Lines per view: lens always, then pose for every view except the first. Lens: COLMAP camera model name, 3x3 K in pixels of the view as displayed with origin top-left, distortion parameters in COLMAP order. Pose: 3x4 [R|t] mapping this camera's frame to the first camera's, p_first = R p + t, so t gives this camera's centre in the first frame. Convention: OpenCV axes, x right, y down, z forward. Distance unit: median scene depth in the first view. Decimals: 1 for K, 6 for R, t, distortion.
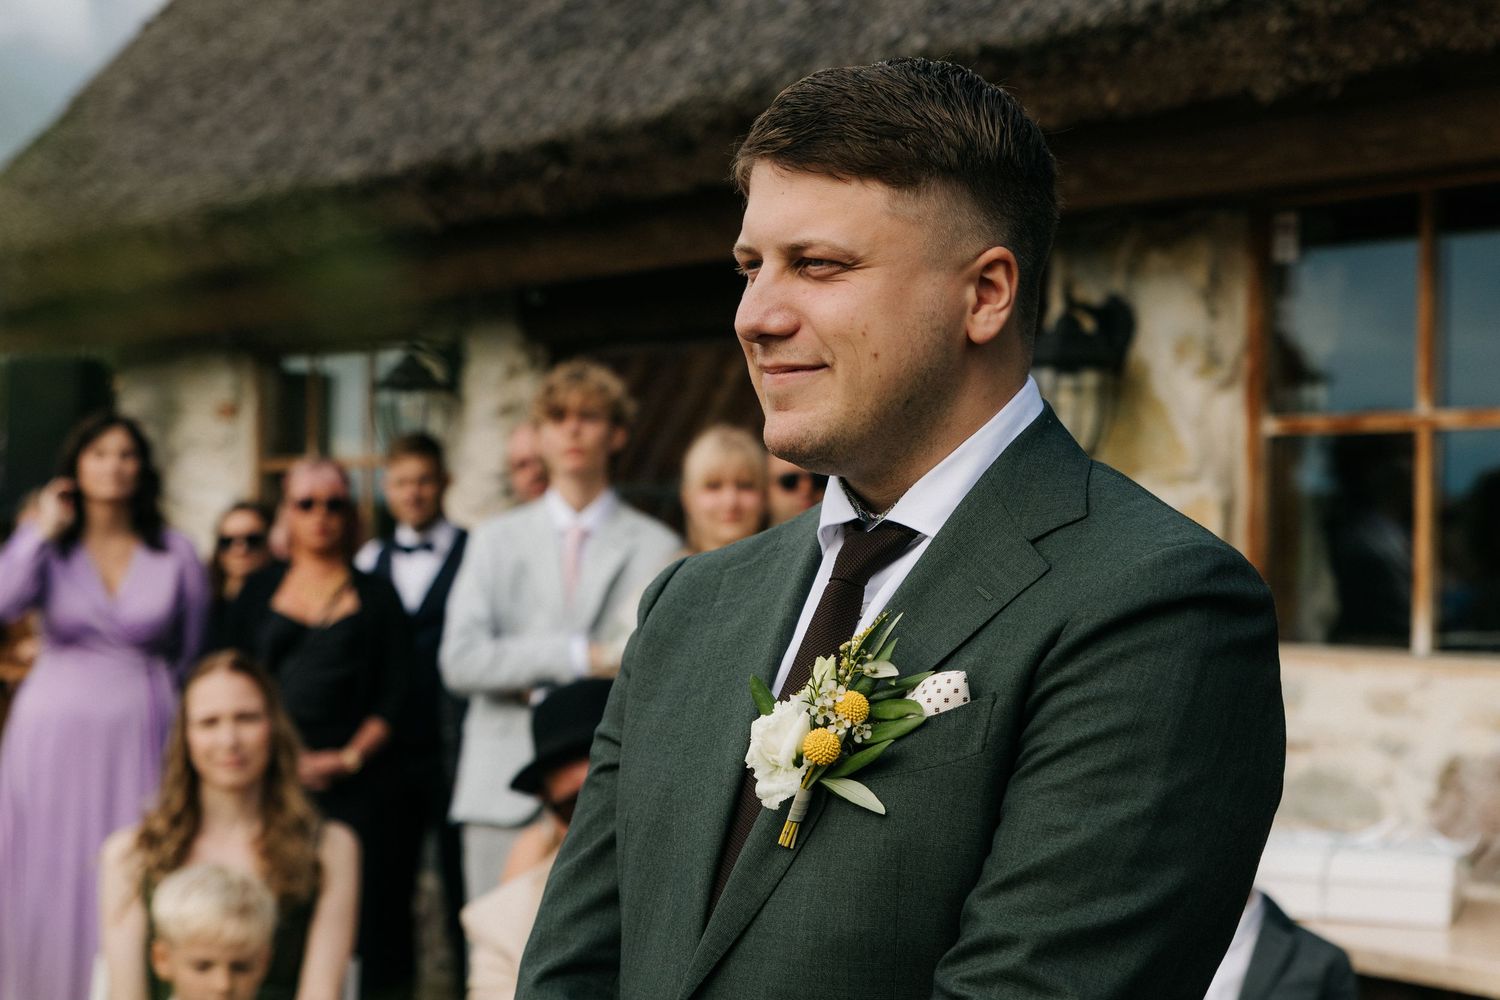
lens RADIAL K [[2862.0, 0, 750.0], [0, 2862.0, 500.0], [0, 0, 1]] dist [0.026770, -0.002889]
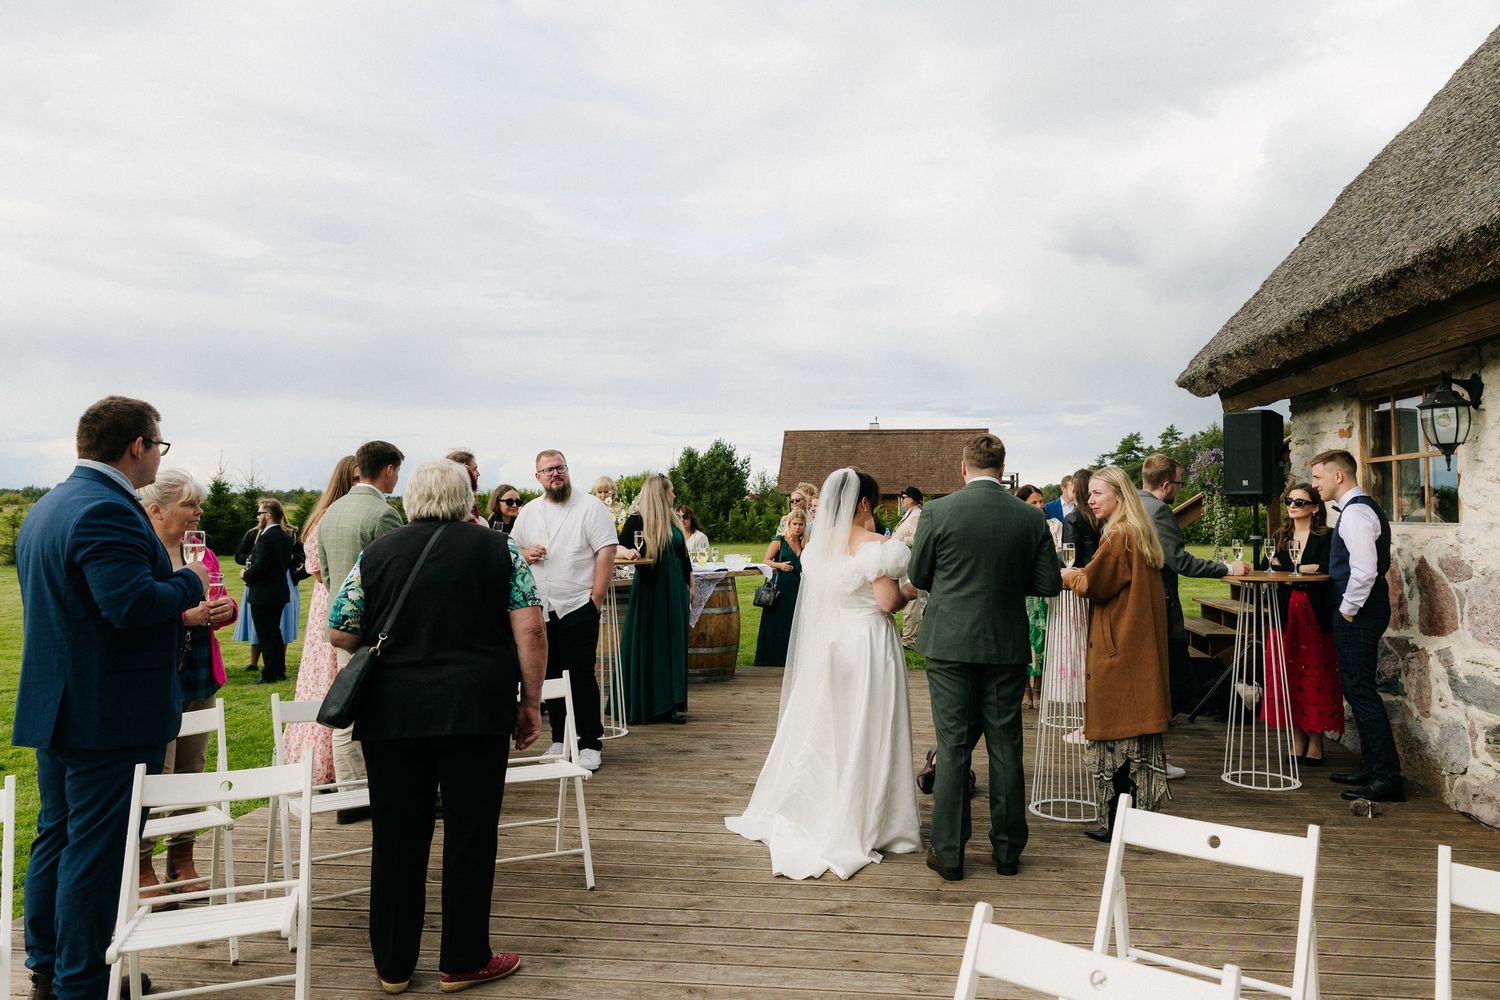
lens RADIAL K [[1085.2, 0, 784.1], [0, 1085.2, 453.9], [0, 0, 1]] dist [-0.008567, -0.000908]
pose [[0.749458, -0.056987, -0.659595, 0.005173], [0.030911, 0.998214, -0.051120, 0.010906], [0.661330, 0.017923, 0.749881, 0.425467]]
